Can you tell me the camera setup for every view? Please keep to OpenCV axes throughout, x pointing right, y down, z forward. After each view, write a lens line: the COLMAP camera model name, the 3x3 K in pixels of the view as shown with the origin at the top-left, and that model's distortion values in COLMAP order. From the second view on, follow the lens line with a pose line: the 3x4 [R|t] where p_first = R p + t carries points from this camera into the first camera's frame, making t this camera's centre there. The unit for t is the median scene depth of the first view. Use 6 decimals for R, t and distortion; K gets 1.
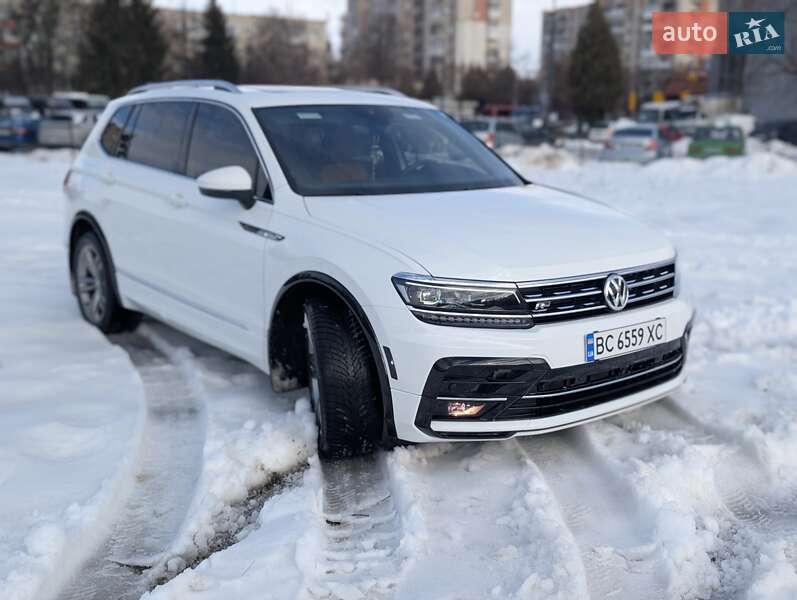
lens RADIAL K [[907.9, 0, 397.1], [0, 907.9, 306.5], [0, 0, 1]] dist [0.046407, -0.074838]
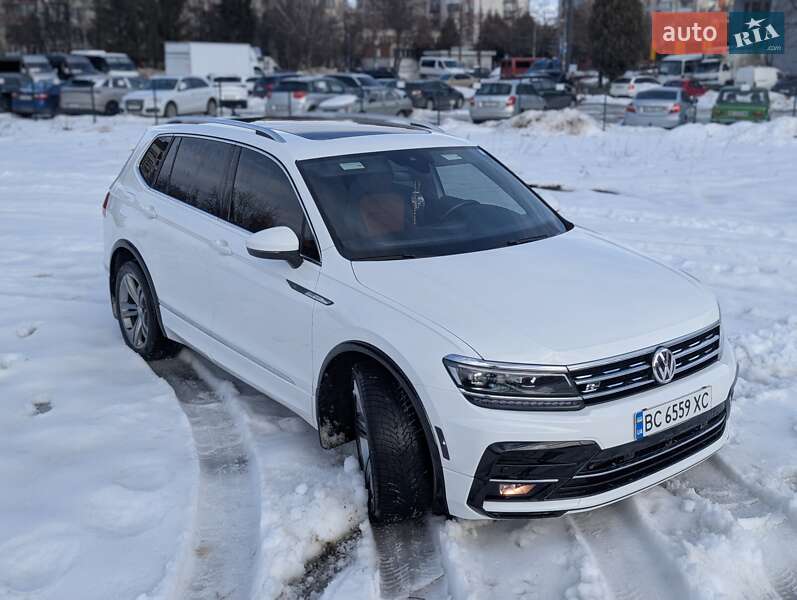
lens RADIAL K [[904.4, 0, 398.5], [0, 904.4, 300.0], [0, 0, 1]] dist [0.036290, -0.053794]
pose [[0.999807, -0.006258, -0.018631, -0.032977], [0.007142, 0.998833, 0.047767, -0.131977], [0.018310, -0.047890, 0.998685, -0.007480]]
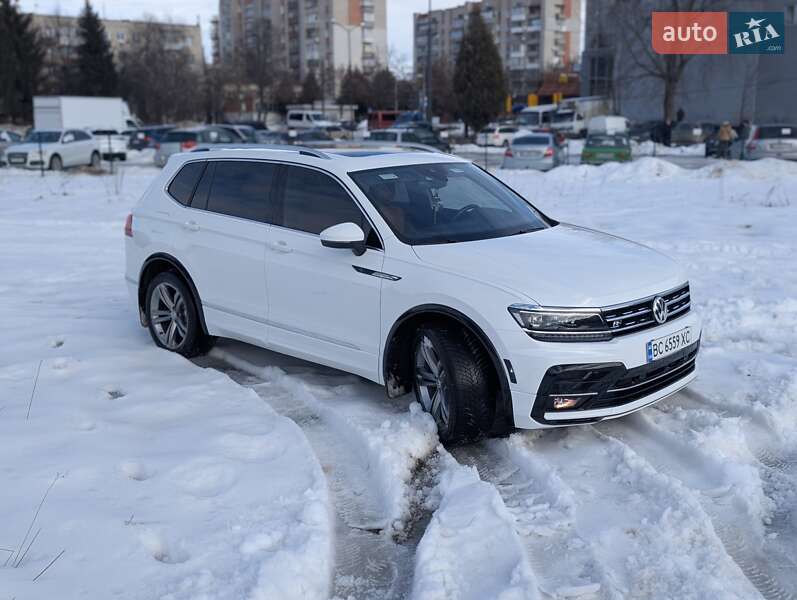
lens RADIAL K [[904.4, 0, 398.5], [0, 904.4, 300.0], [0, 0, 1]] dist [0.036290, -0.053794]
pose [[0.990787, -0.046309, 0.127265, -0.302871], [0.047300, 0.998869, -0.004774, -0.040453], [-0.126900, 0.010749, 0.991857, -0.279884]]
